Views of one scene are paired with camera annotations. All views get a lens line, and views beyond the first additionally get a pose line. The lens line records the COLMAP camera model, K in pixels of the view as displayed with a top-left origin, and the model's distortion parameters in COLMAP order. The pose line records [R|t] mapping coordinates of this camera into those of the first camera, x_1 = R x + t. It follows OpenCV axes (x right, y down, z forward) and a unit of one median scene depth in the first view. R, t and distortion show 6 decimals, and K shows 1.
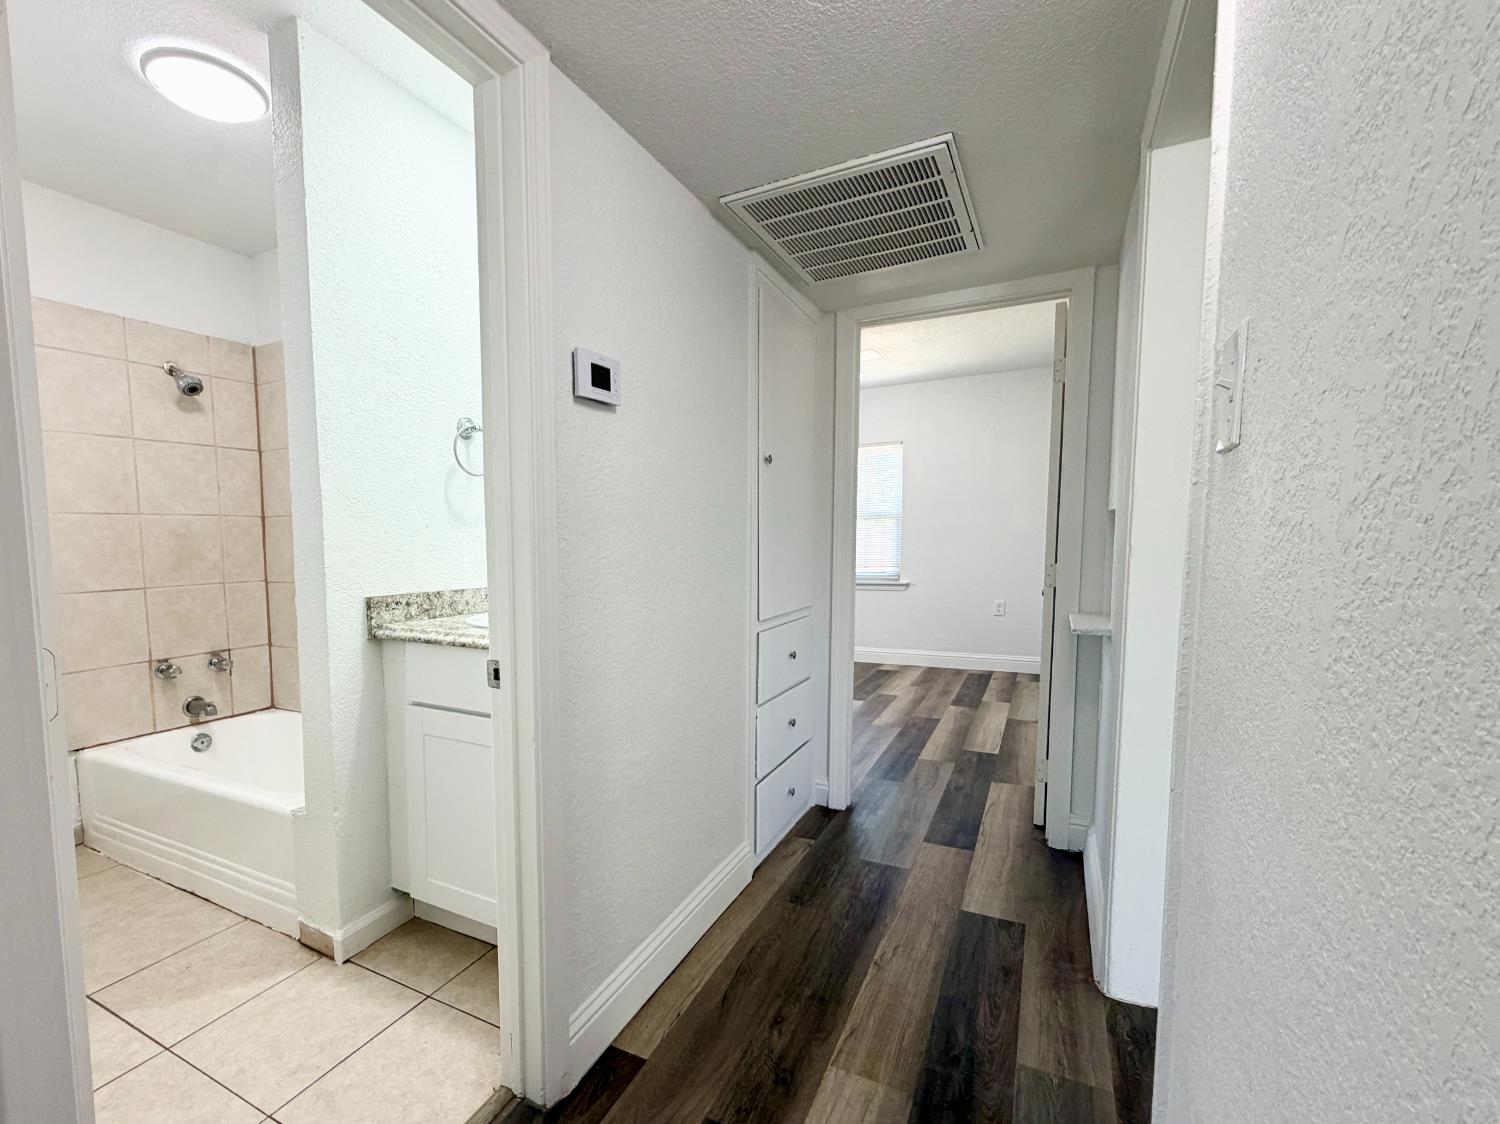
lens RADIAL K [[644.6, 0, 735.5], [0, 644.6, 598.7], [0, 0, 1]] dist [0.000908, 0.000054]
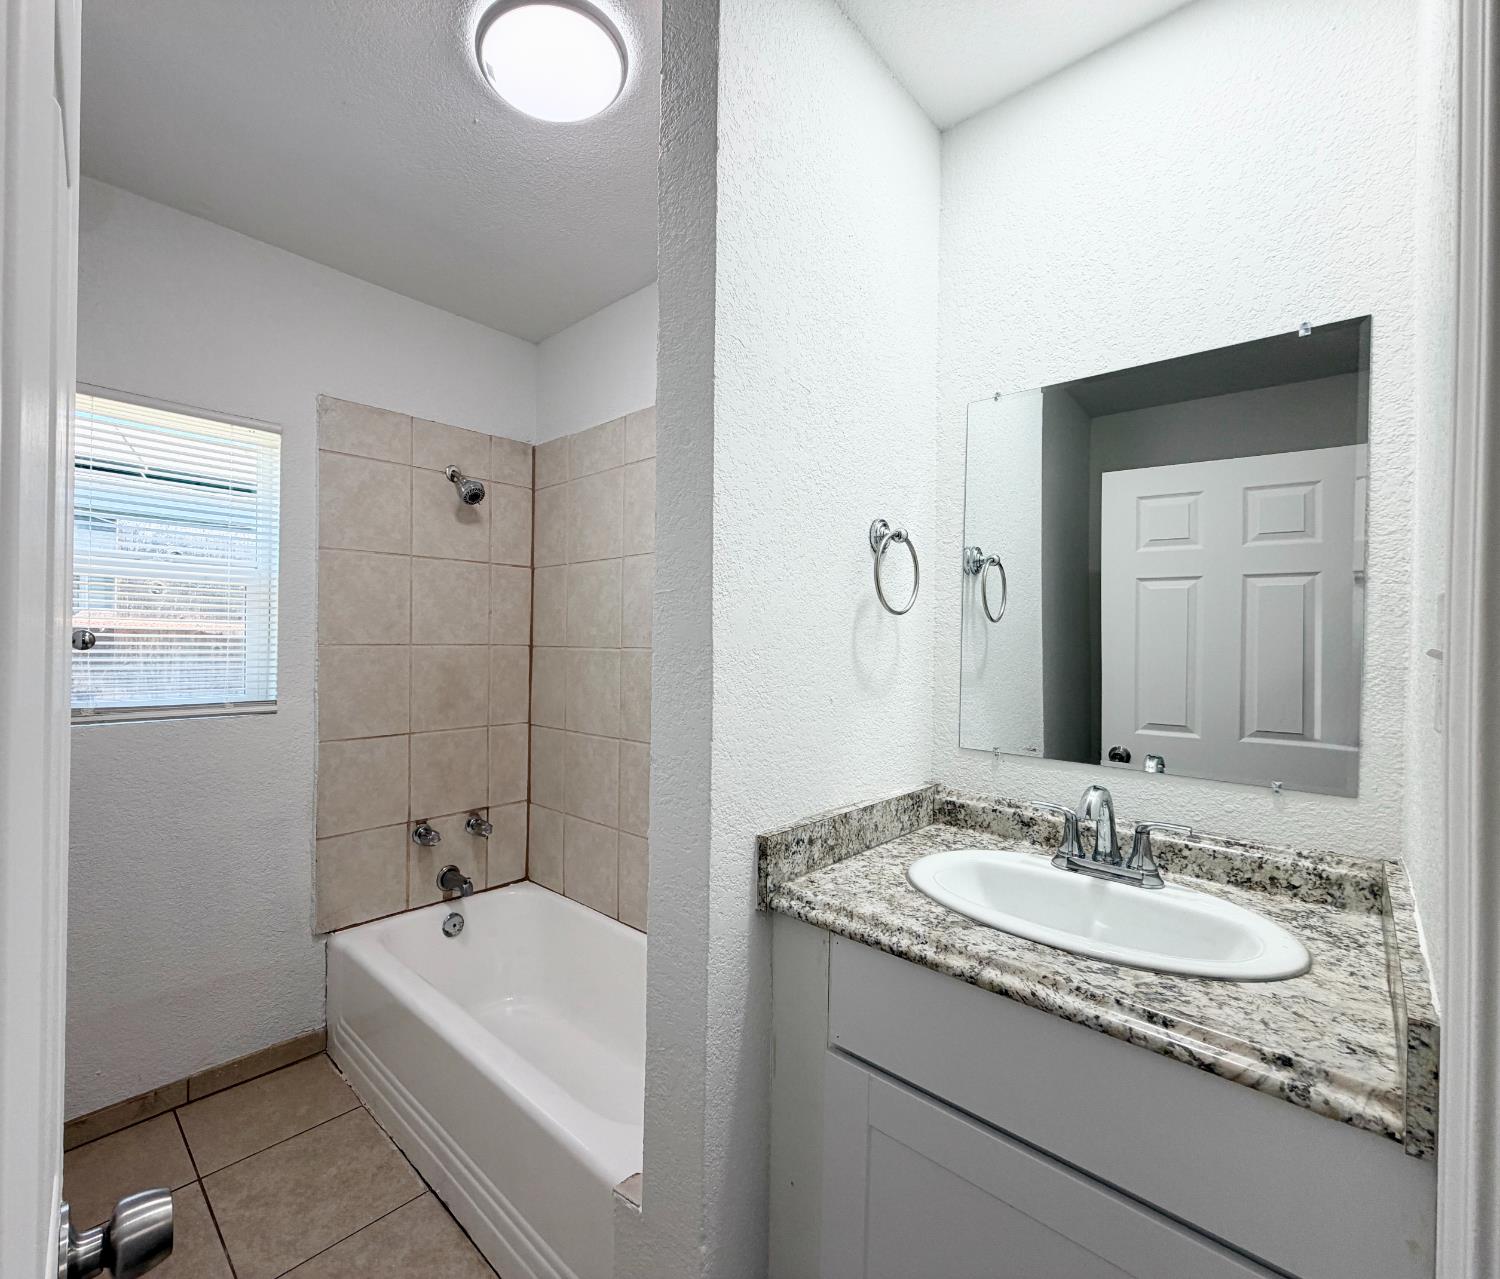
lens RADIAL K [[696.7, 0, 749.3], [0, 696.7, 670.7], [0, 0, 1]] dist [0.002827, 0.000062]
pose [[0.964035, 0.030613, -0.264007, -0.252675], [-0.046294, 0.997501, -0.053380, -0.067845], [0.261713, 0.063682, 0.963042, 0.237638]]
